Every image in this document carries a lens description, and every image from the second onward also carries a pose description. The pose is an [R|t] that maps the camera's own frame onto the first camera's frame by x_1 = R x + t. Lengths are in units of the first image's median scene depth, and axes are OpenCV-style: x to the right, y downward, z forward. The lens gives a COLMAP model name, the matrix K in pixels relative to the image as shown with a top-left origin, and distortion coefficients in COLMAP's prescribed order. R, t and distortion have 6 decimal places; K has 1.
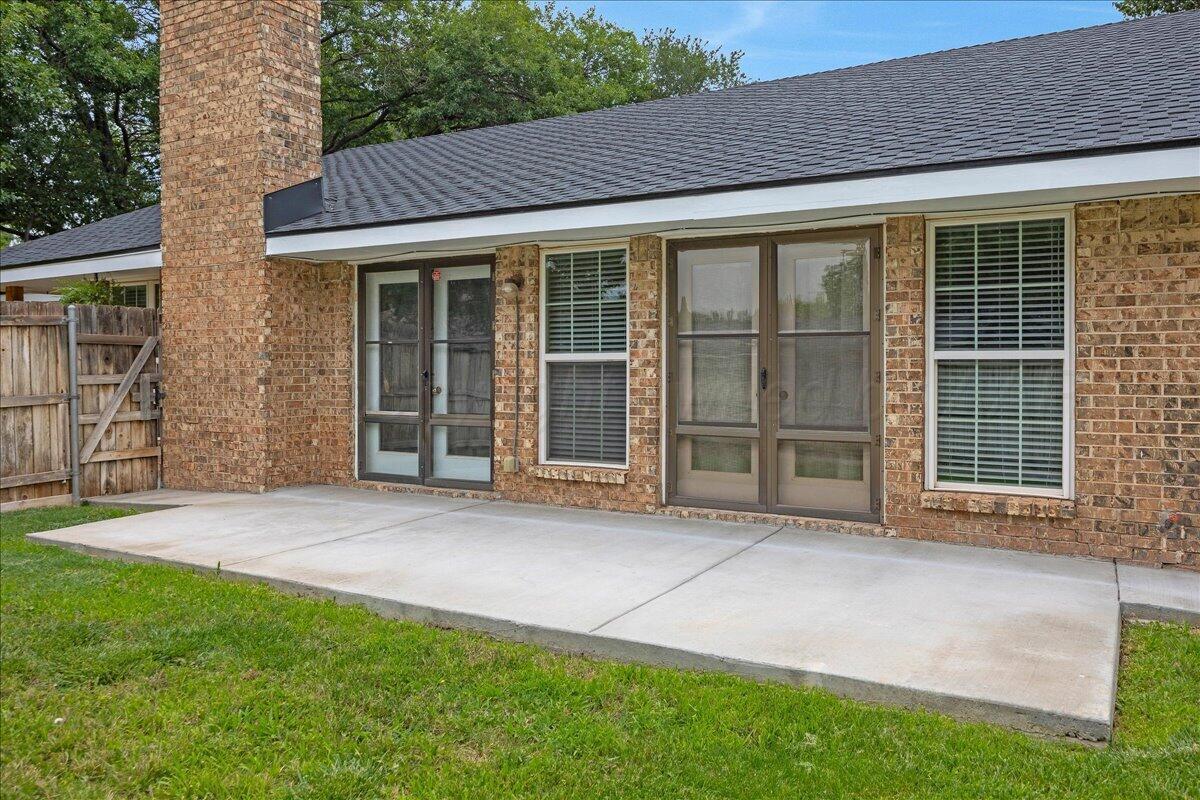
lens RADIAL K [[965.0, 0, 571.3], [0, 965.0, 348.8], [0, 0, 1]] dist [0.000886, 0.000606]
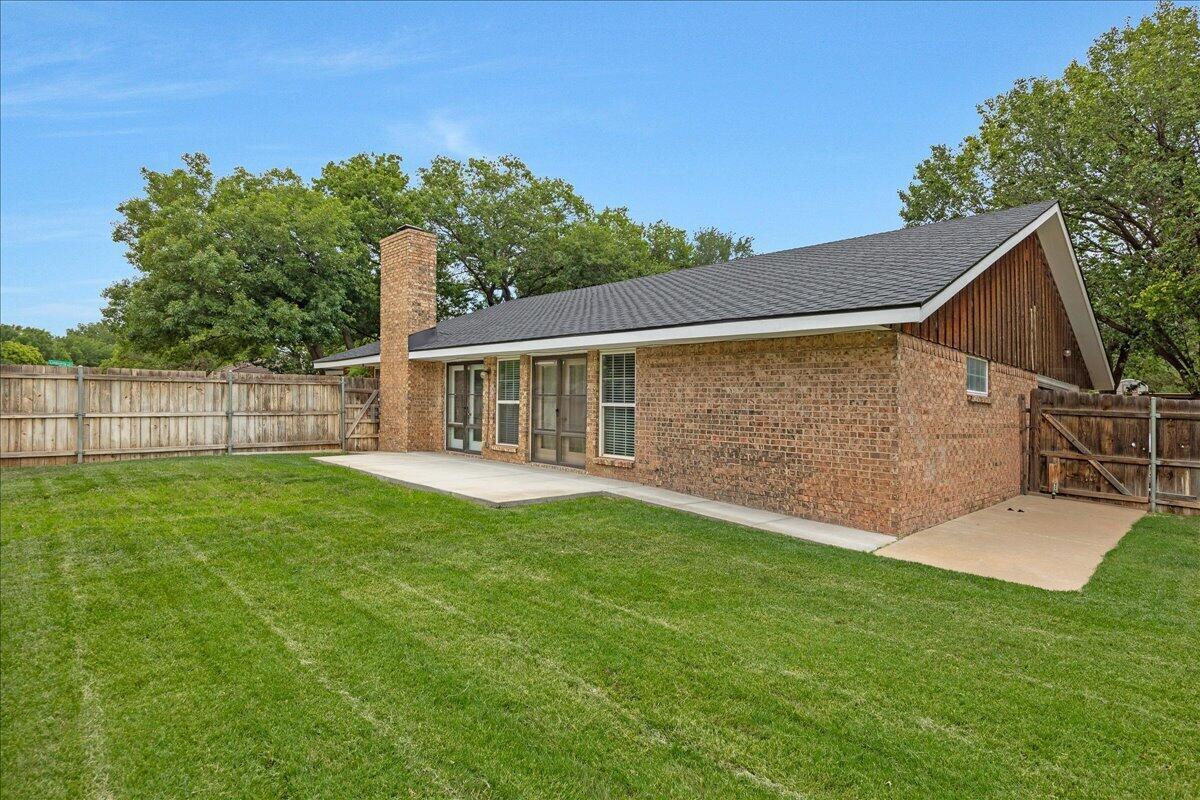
lens RADIAL K [[613.8, 0, 605.6], [0, 613.8, 404.9], [0, 0, 1]] dist [0.002222, 0.001404]
pose [[0.968823, 0.032049, -0.245672, 0.586723], [-0.031558, 0.999484, 0.005939, -0.001509], [0.245736, 0.001999, 0.969335, -0.440531]]
